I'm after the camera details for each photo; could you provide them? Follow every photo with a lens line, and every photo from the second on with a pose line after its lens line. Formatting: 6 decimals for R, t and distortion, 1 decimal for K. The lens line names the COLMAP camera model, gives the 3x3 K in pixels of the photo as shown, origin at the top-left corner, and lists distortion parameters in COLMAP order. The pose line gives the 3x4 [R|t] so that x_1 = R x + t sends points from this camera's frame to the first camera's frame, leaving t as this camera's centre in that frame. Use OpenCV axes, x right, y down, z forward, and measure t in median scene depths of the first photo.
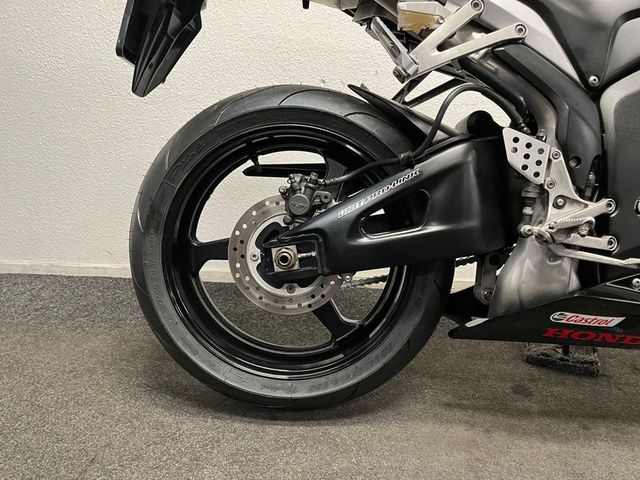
lens RADIAL K [[485.5, 0, 324.3], [0, 485.5, 240.2], [0, 0, 1]] dist [0.068815, -0.057115]
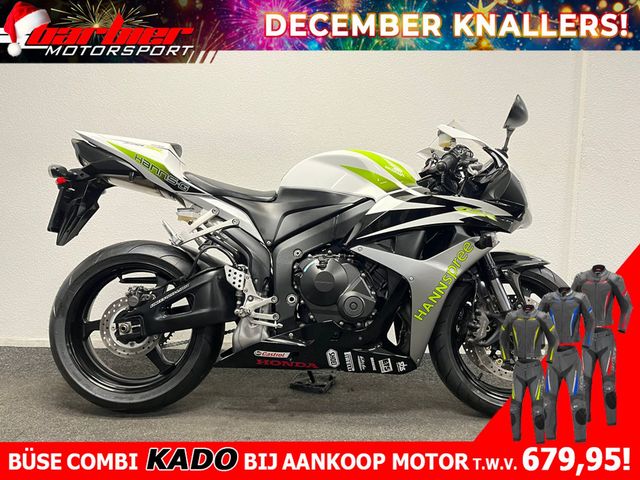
lens RADIAL K [[485.5, 0, 322.8], [0, 485.5, 238.9], [0, 0, 1]] dist [0.068815, -0.057115]
pose [[0.998749, -0.012246, 0.048473, 0.612960], [0.019765, 0.987268, -0.157833, 0.008311], [-0.045924, 0.158594, 0.986275, -1.058240]]
